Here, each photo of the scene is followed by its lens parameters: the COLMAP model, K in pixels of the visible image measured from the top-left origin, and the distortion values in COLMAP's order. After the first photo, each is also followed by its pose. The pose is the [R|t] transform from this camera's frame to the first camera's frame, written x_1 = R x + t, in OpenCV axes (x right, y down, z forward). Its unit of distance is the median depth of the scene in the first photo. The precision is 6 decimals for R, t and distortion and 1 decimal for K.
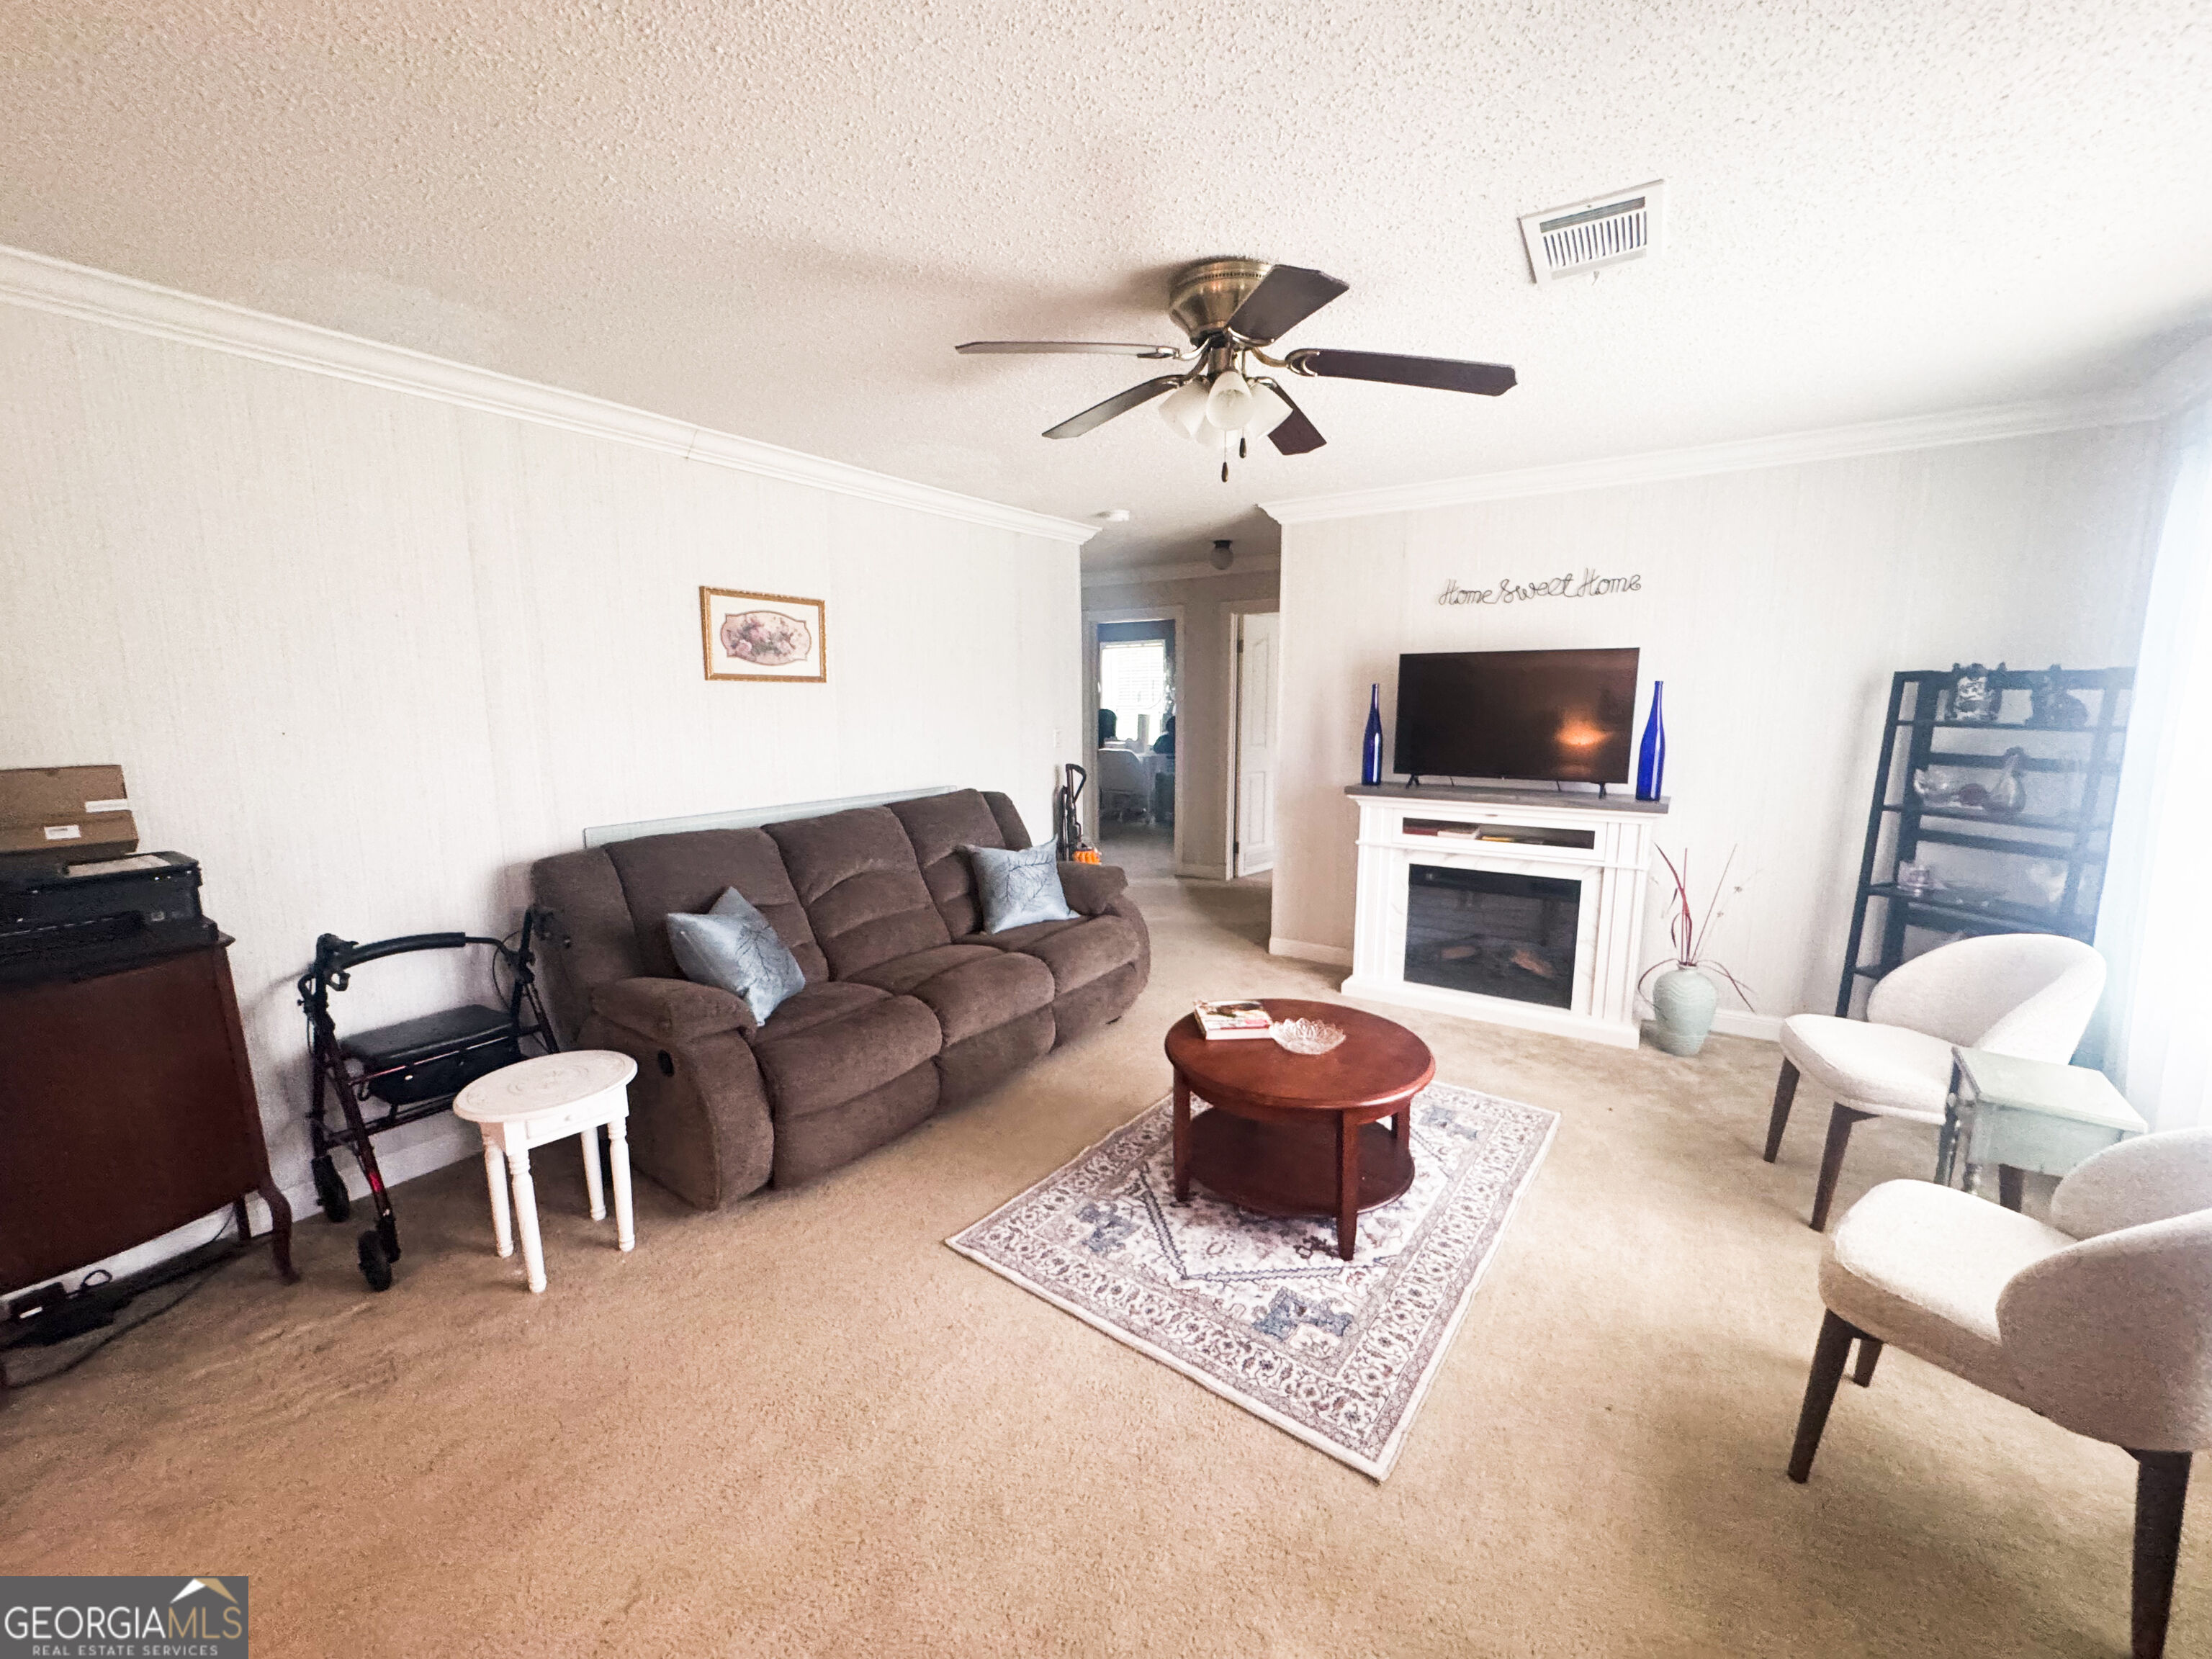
lens RADIAL K [[879.4, 0, 1106.0], [0, 879.4, 829.5], [0, 0, 1]] dist [-0.003315, -0.000485]
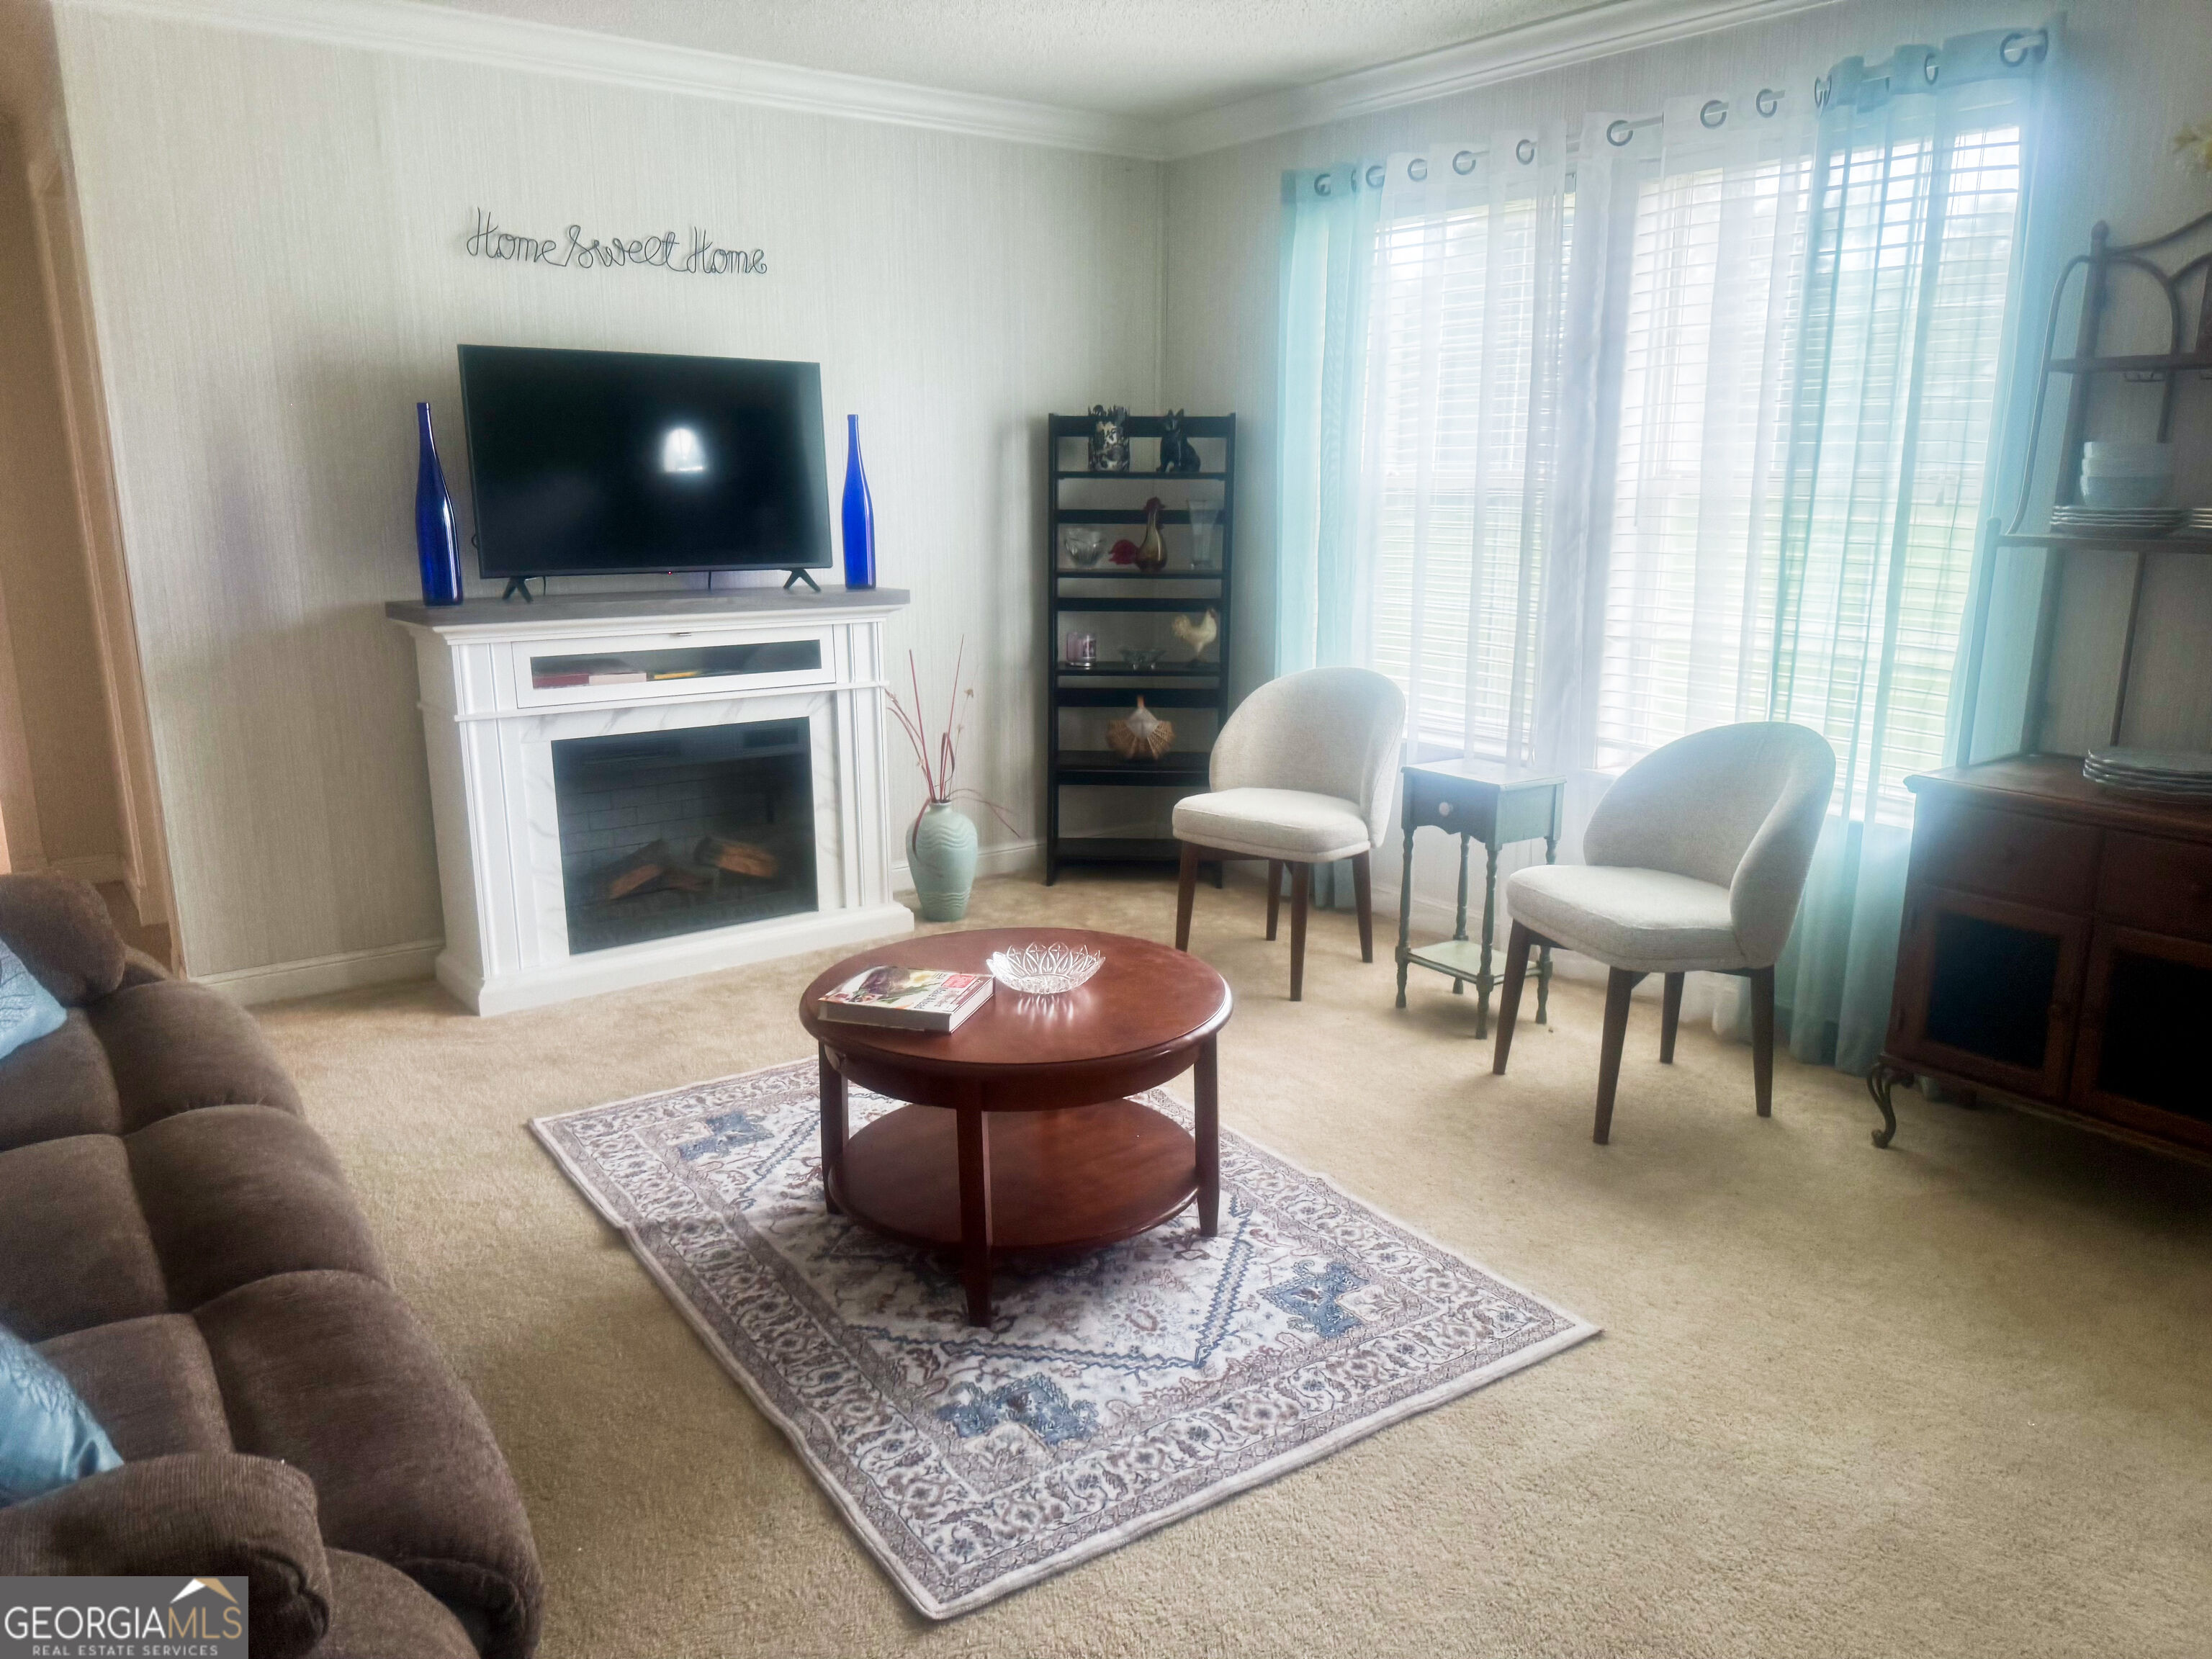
lens RADIAL K [[1538.5, 0, 1106.0], [0, 1538.5, 829.5], [0, 0, 1]] dist [0.191760, -0.436108]
pose [[0.325321, -0.205407, 0.923024, -0.613320], [0.141456, 0.975710, 0.167275, -0.029906], [-0.934963, 0.076150, 0.346475, 0.470247]]
